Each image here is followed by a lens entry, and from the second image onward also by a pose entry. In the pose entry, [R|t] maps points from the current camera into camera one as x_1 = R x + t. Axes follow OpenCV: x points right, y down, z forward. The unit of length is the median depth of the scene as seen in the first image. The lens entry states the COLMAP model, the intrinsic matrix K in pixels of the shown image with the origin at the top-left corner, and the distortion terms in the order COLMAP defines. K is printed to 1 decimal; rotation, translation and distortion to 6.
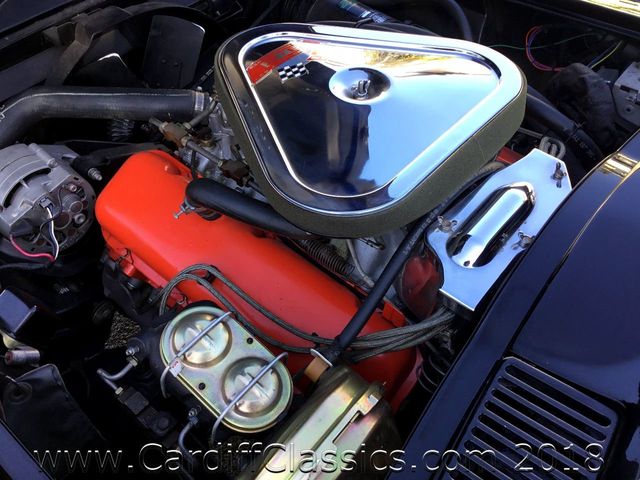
lens RADIAL K [[616.9, 0, 320.0], [0, 616.9, 240.0], [0, 0, 1]] dist [0.074949, -0.138416]
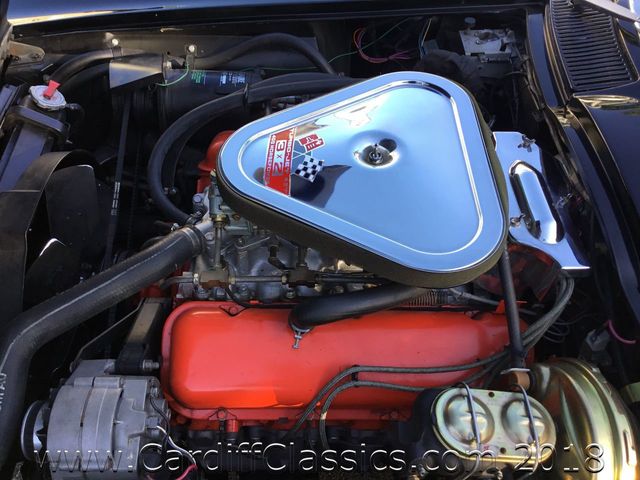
lens RADIAL K [[616.9, 0, 320.0], [0, 616.9, 240.0], [0, 0, 1]] dist [0.074949, -0.138416]
pose [[0.744068, -0.511097, 0.430282, -0.539895], [0.490315, 0.855209, 0.167954, -0.332848], [-0.453822, 0.086004, 0.886932, 0.080170]]
